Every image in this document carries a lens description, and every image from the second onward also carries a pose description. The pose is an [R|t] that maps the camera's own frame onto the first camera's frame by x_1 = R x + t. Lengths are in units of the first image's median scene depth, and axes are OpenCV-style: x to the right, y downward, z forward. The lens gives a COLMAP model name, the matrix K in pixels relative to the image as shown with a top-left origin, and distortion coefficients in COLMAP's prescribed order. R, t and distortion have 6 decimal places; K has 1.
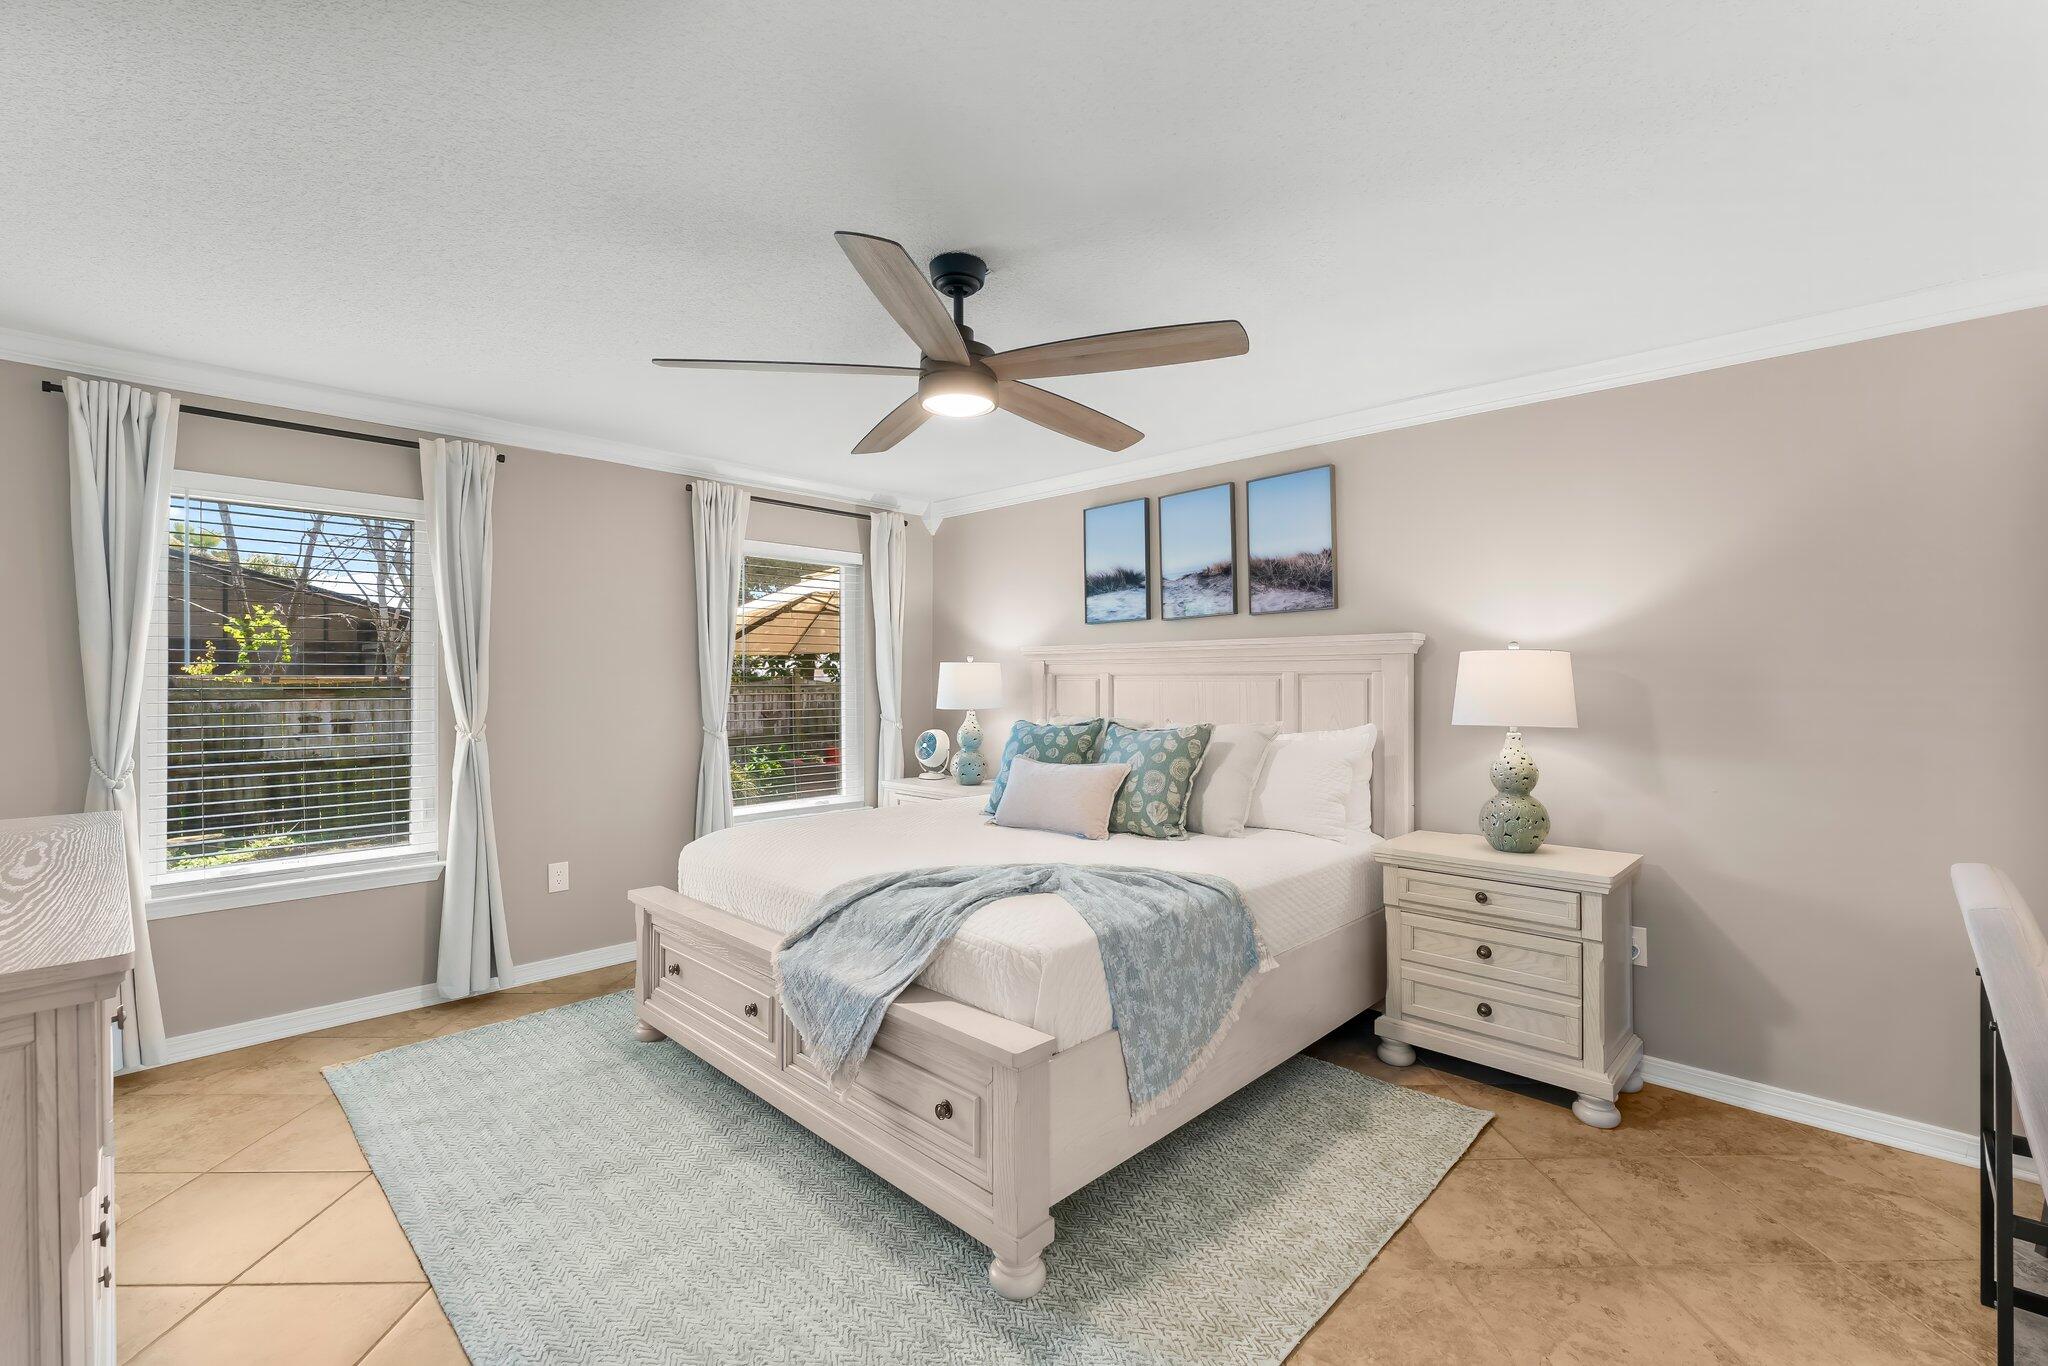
lens RADIAL K [[883.2, 0, 1024.0], [0, 883.2, 683.0], [0, 0, 1]] dist [-0.002181, 0.000488]
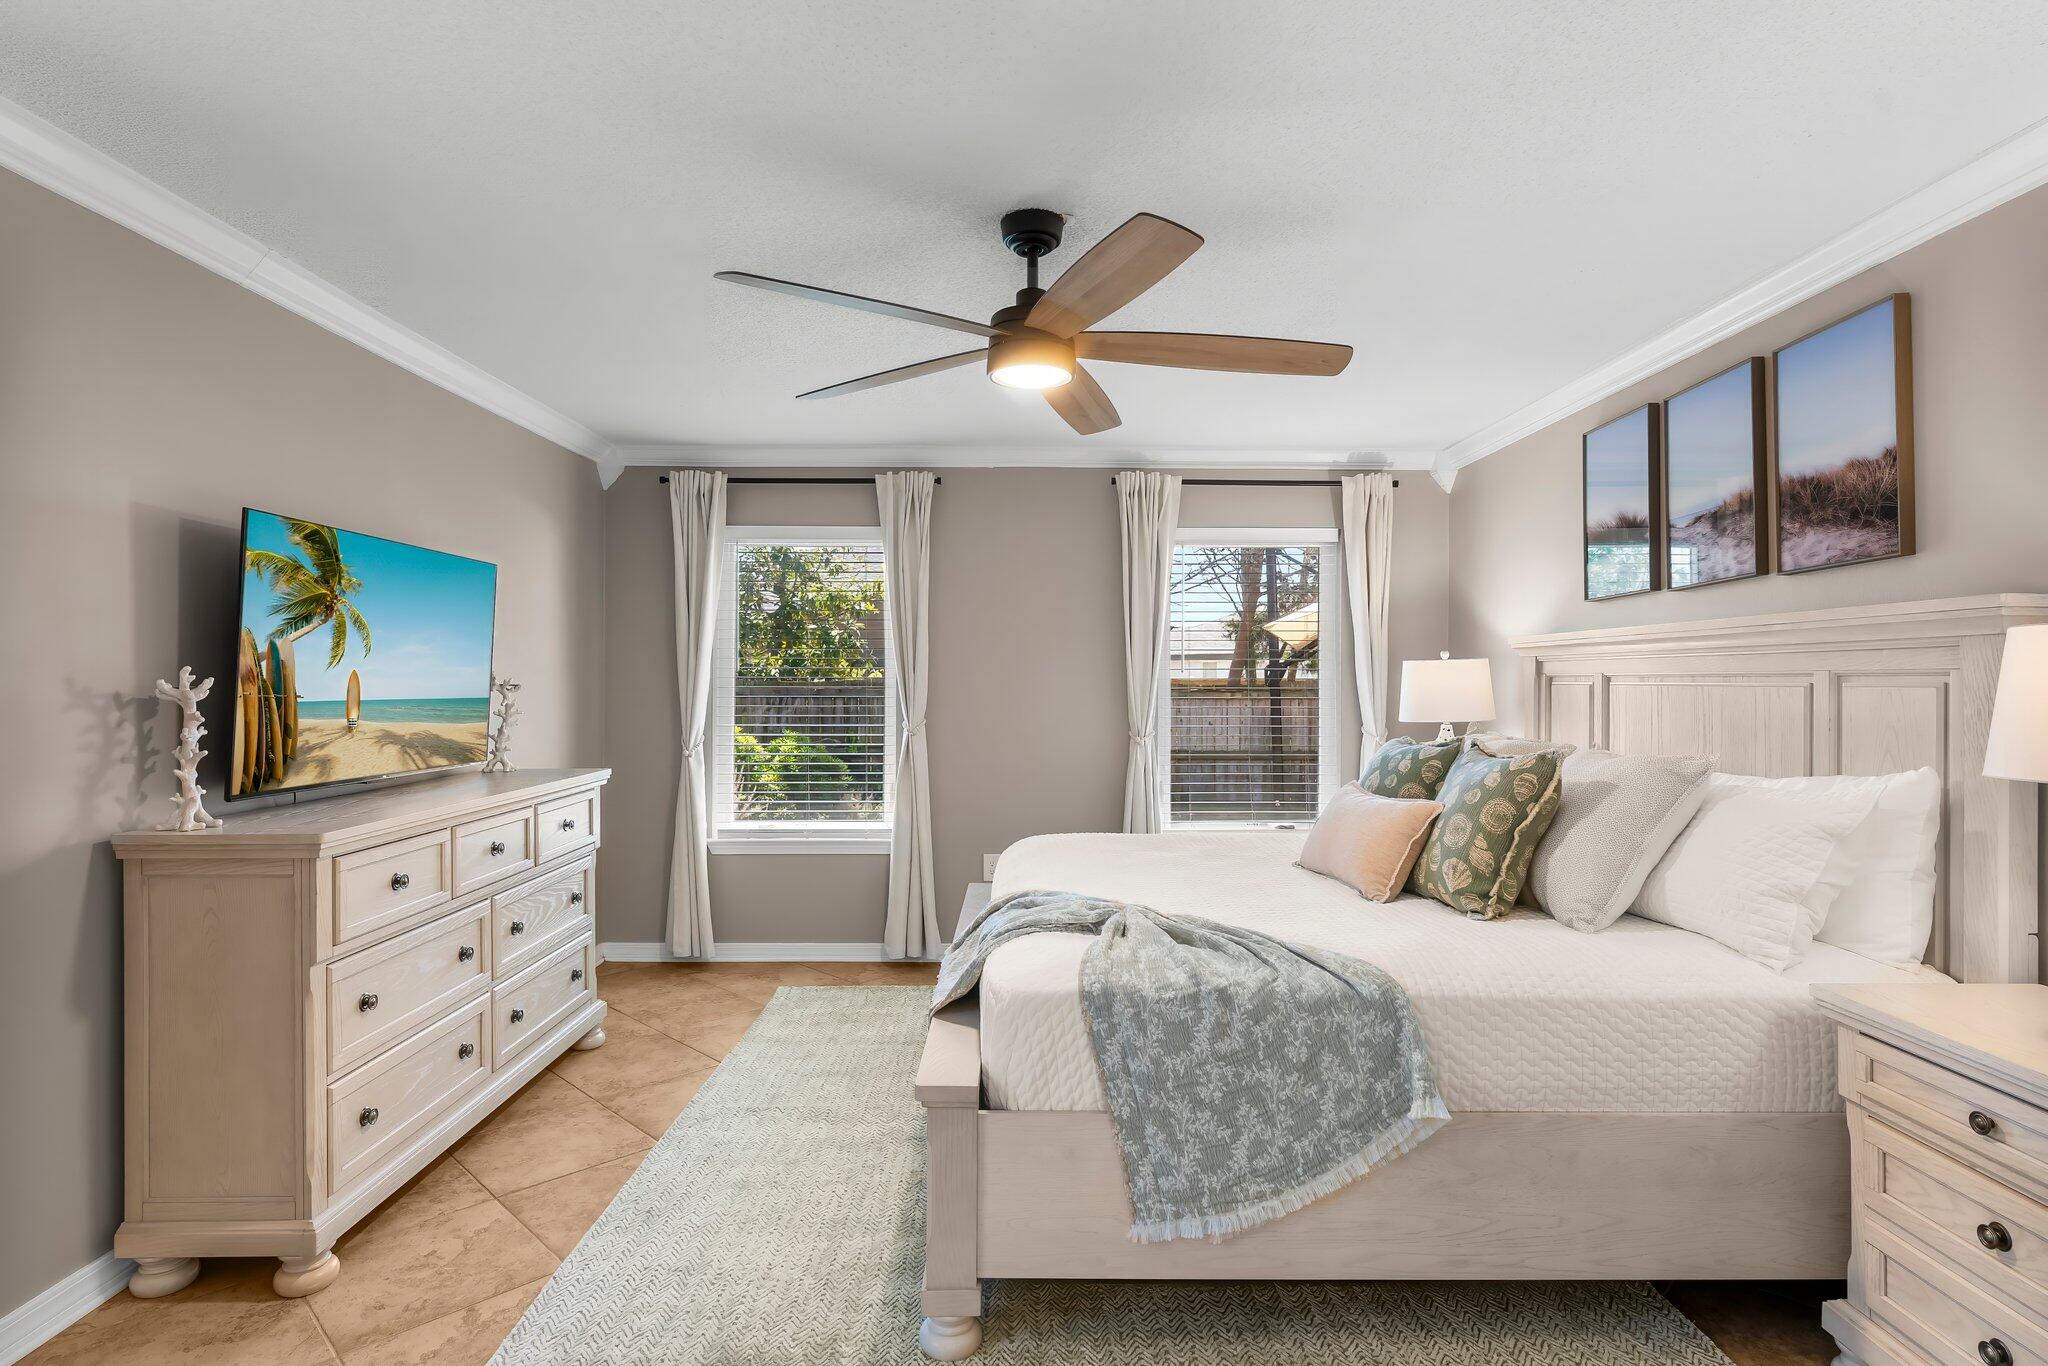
lens RADIAL K [[1055.2, 0, 1024.0], [0, 1055.2, 683.0], [0, 0, 1]] dist [-0.001335, 0.000002]
pose [[0.702614, 0.003927, -0.711560, 0.487009], [-0.006692, 0.999977, -0.001088, -0.000634], [0.711540, 0.005526, 0.702624, 0.171477]]
